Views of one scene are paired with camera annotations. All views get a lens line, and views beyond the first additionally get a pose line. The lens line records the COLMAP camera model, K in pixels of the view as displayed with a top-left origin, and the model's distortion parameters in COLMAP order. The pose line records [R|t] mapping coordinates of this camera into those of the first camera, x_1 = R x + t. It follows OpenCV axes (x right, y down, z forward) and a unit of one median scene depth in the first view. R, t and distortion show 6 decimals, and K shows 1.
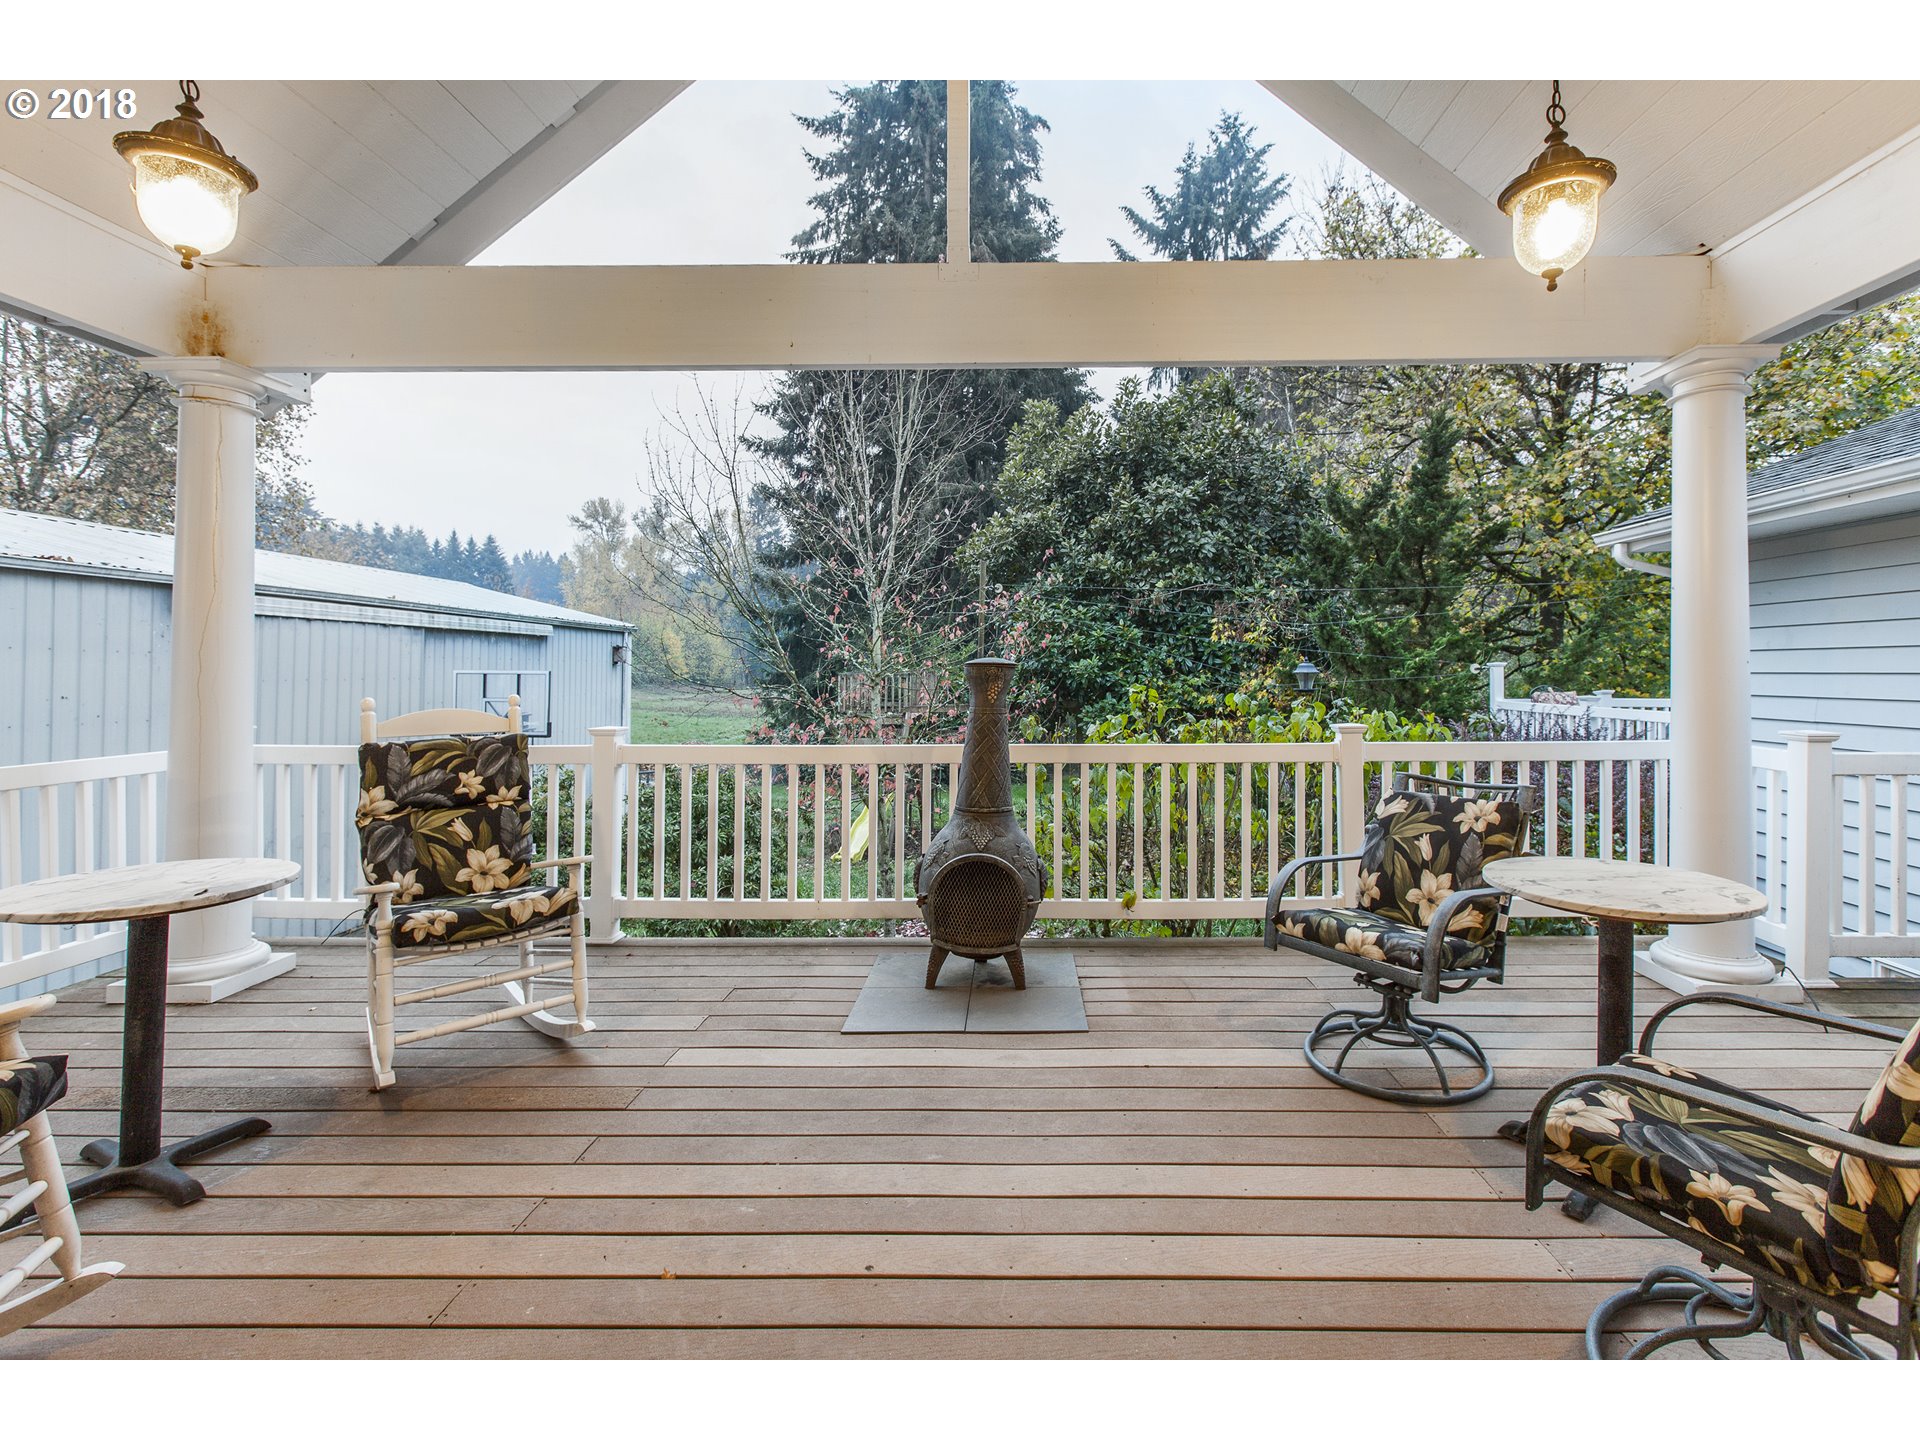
lens RADIAL K [[890.8, 0, 1006.4], [0, 890.8, 677.6], [0, 0, 1]] dist [0.001143, 0.000348]
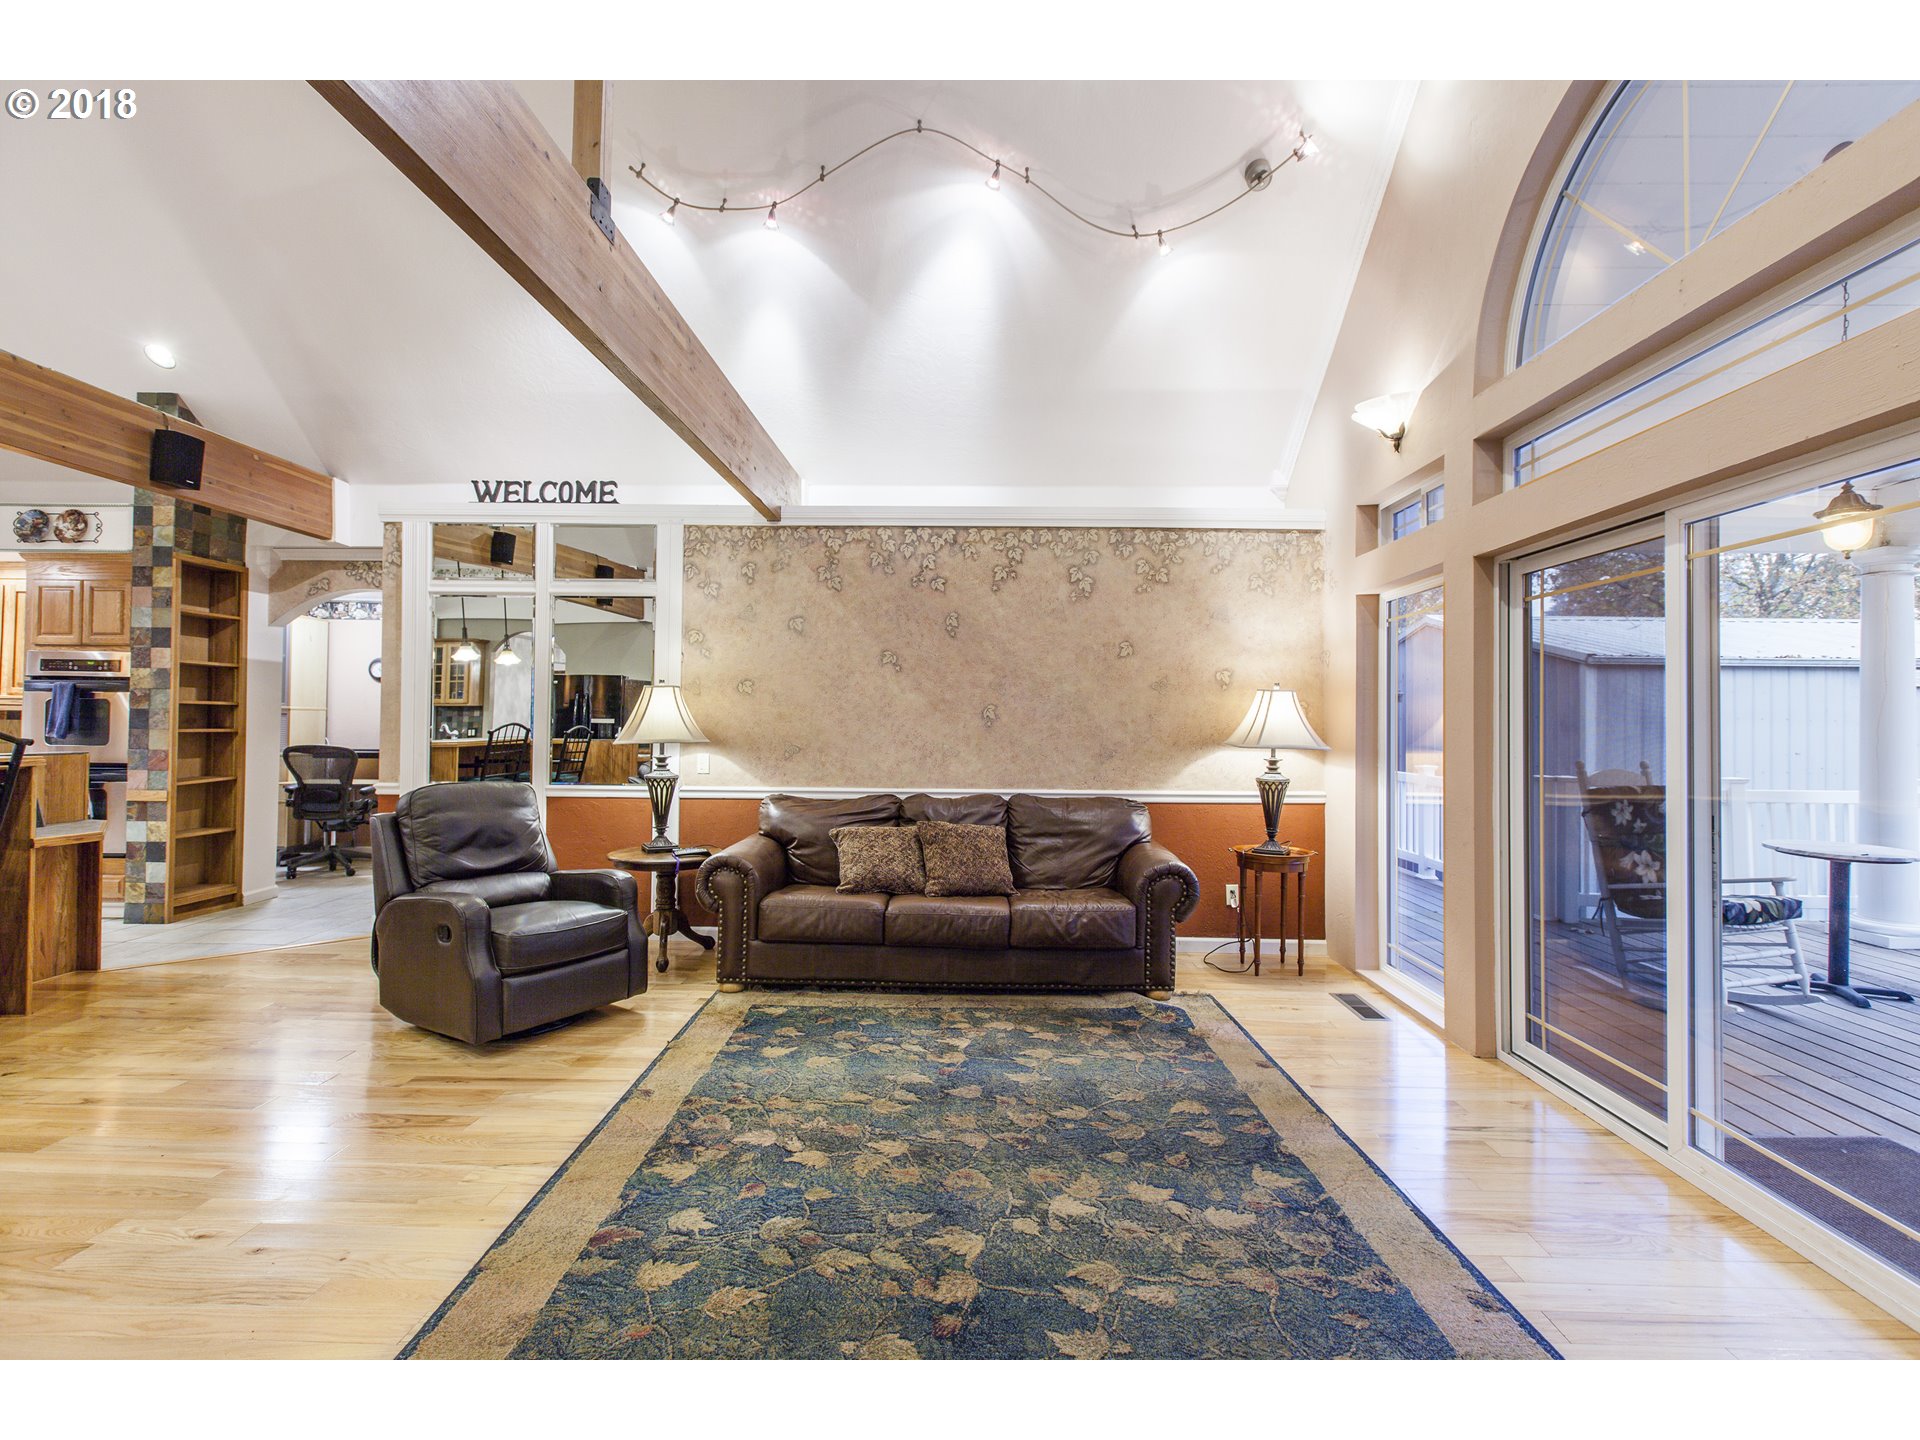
lens RADIAL K [[844.1, 0, 966.6], [0, 844.1, 714.3], [0, 0, 1]] dist [0.017962, 0.000218]
pose [[-0.006260, -0.006698, -0.999958, 0.228677], [-0.013098, 0.999892, -0.006616, -0.007573], [0.999895, 0.013056, -0.006347, -0.222317]]
